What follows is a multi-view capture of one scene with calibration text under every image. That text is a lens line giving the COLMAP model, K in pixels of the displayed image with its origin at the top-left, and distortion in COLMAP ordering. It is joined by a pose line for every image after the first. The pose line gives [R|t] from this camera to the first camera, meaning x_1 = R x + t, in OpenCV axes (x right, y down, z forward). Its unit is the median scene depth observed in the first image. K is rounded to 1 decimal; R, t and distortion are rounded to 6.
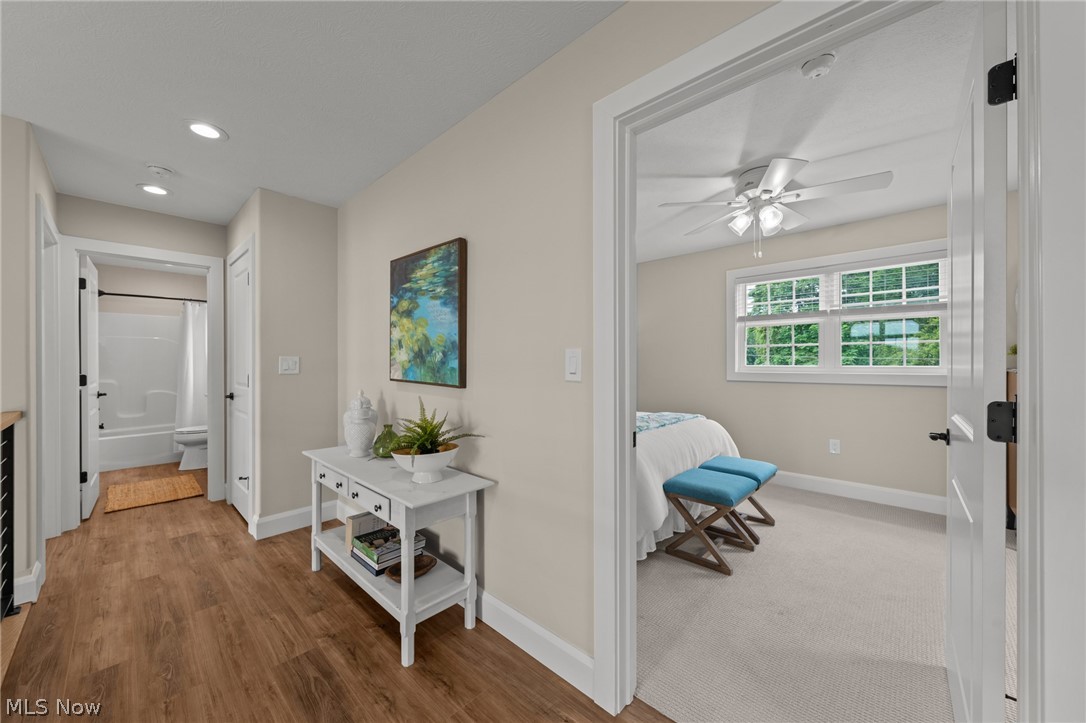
lens RADIAL K [[398.3, 0, 545.4], [0, 398.3, 362.6], [0, 0, 1]] dist [-0.003584, 0.000378]
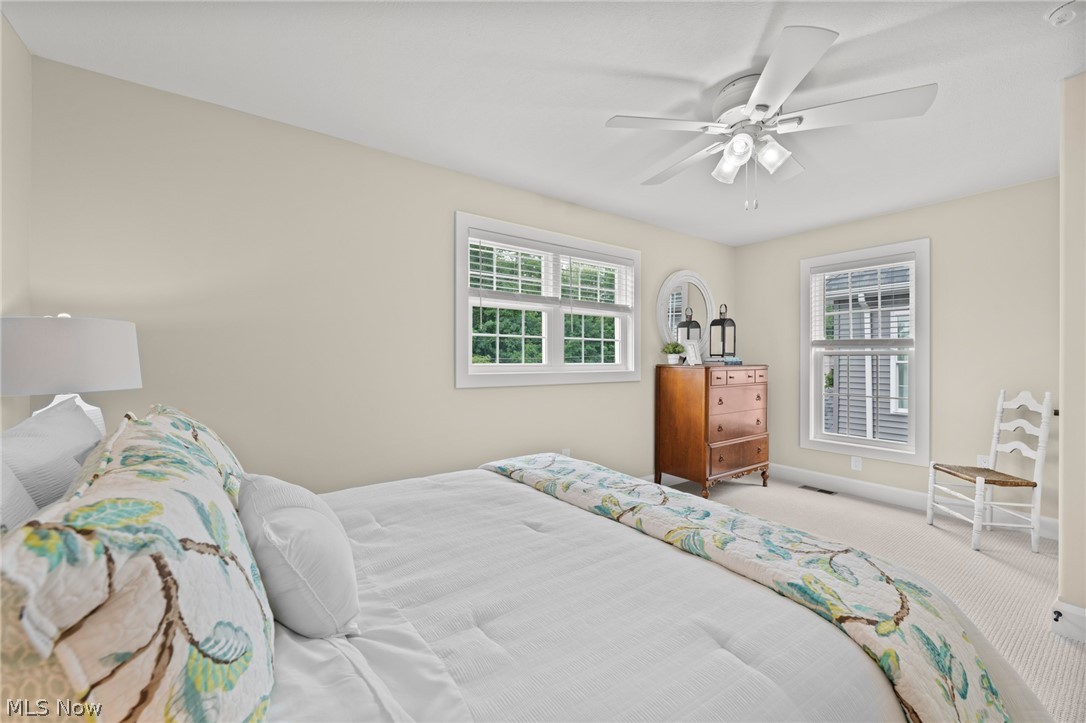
lens RADIAL K [[443.8, 0, 540.0], [0, 443.8, 353.2], [0, 0, 1]] dist [0.000176, 0.000011]
pose [[0.175793, 0.015859, 0.984299, -0.054280], [-0.004153, 0.999873, -0.015368, -0.000111], [-0.984418, -0.001386, 0.175837, 0.211604]]
